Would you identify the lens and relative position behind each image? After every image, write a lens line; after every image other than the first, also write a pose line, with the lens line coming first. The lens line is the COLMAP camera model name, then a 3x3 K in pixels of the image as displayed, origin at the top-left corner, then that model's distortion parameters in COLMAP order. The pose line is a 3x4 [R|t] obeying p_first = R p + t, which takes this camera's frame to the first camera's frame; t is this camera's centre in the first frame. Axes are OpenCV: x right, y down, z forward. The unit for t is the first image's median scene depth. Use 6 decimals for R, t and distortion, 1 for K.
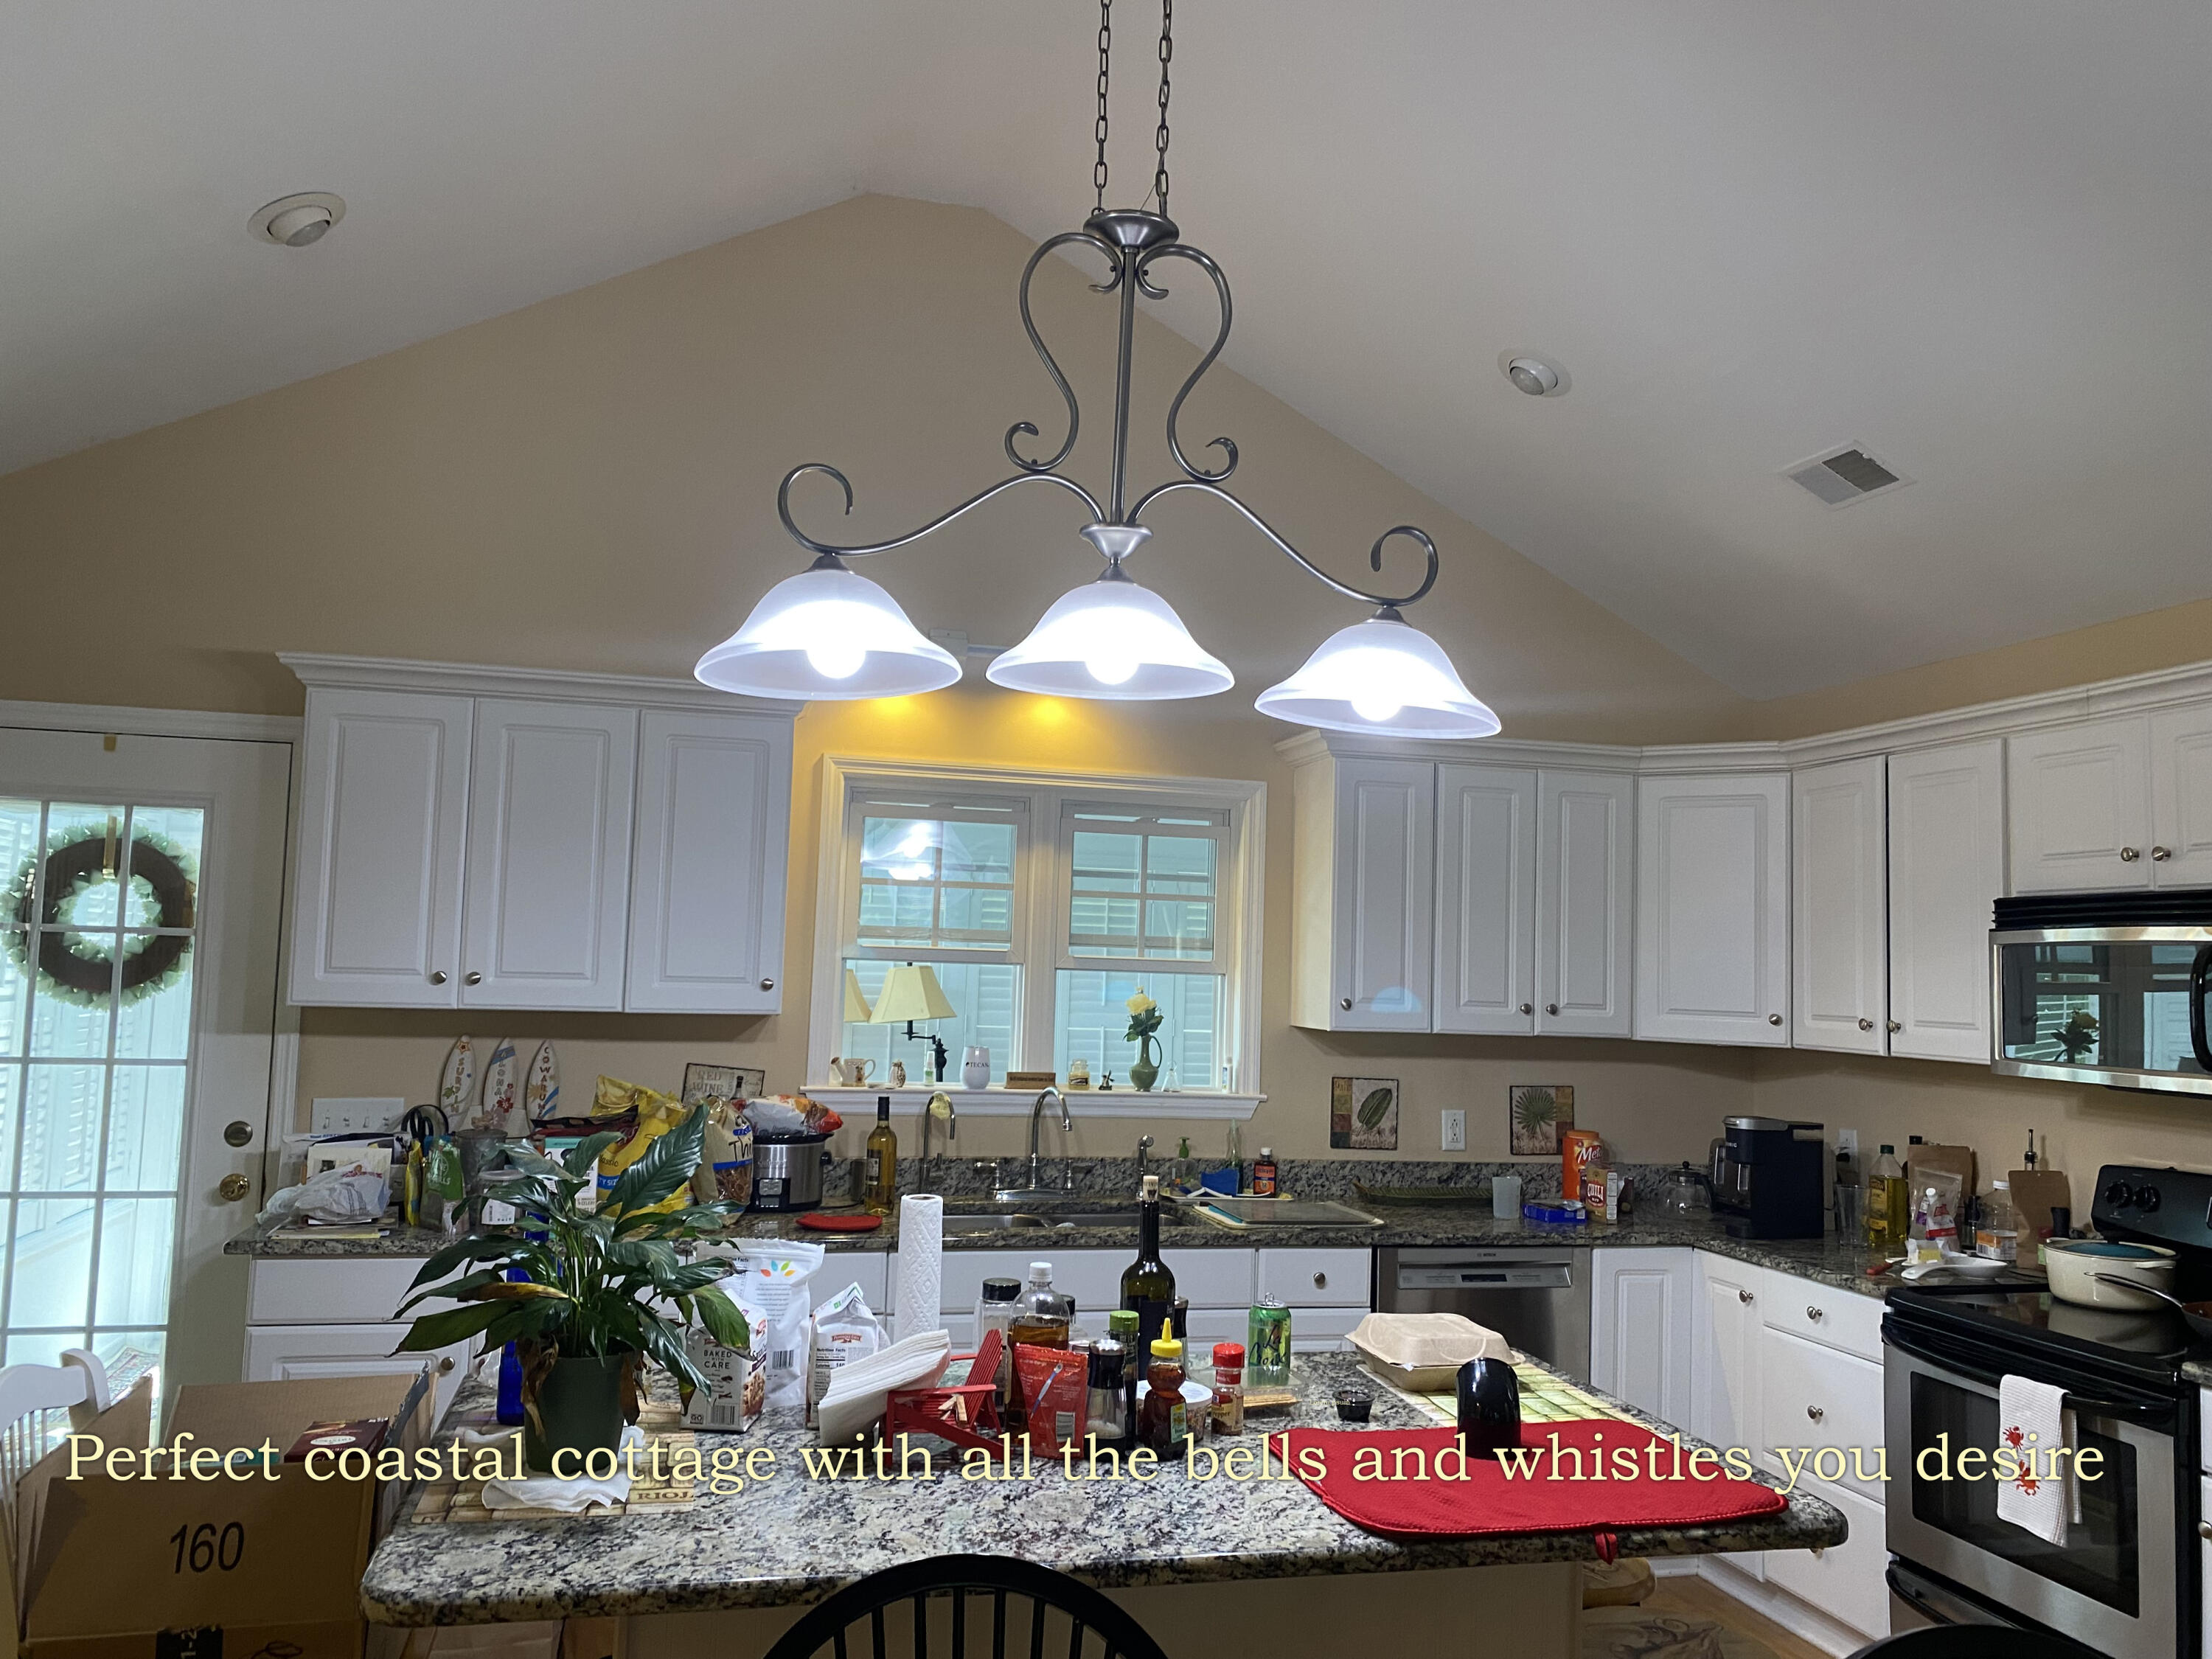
lens RADIAL K [[1683.4, 0, 1100.4], [0, 1683.4, 832.5], [0, 0, 1]] dist [0.047532, -0.015802]
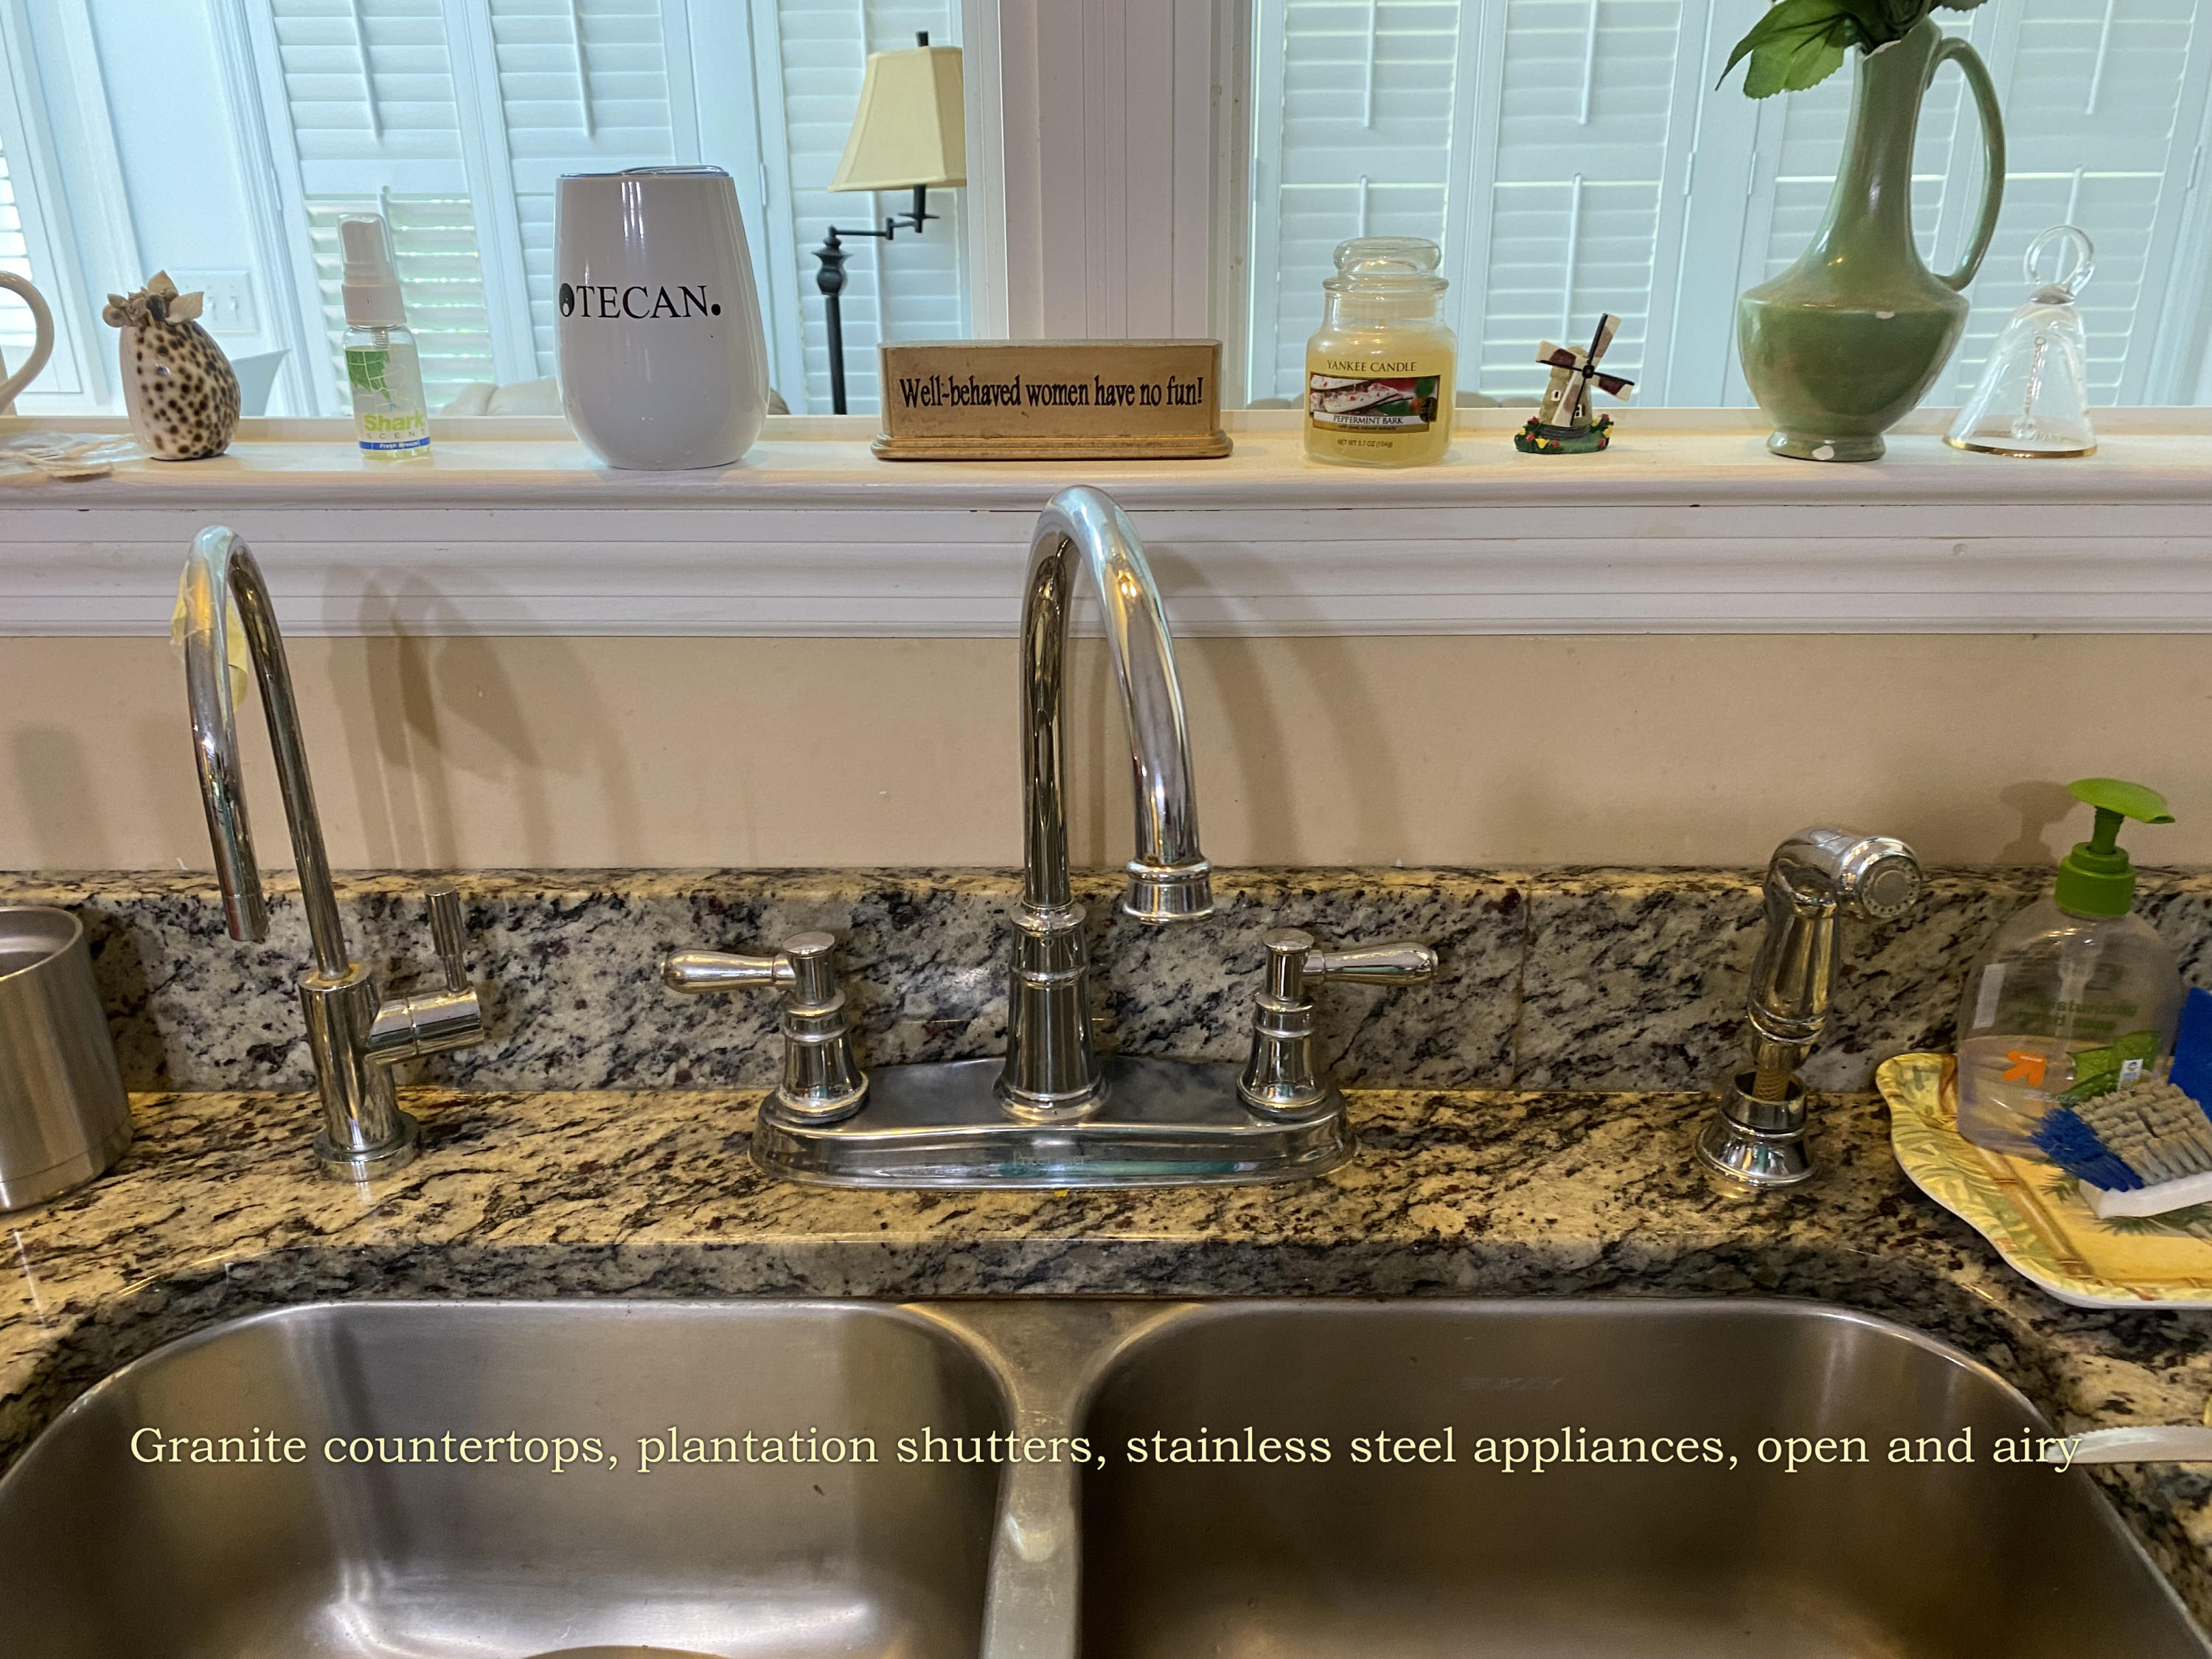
lens RADIAL K [[1683.4, 0, 1109.8], [0, 1683.4, 831.5], [0, 0, 1]] dist [0.047532, -0.015802]
pose [[0.963016, 0.059269, -0.262844, 0.005968], [0.060263, 0.903418, 0.424505, 0.116874], [0.262618, -0.424645, 0.866434, 0.845370]]
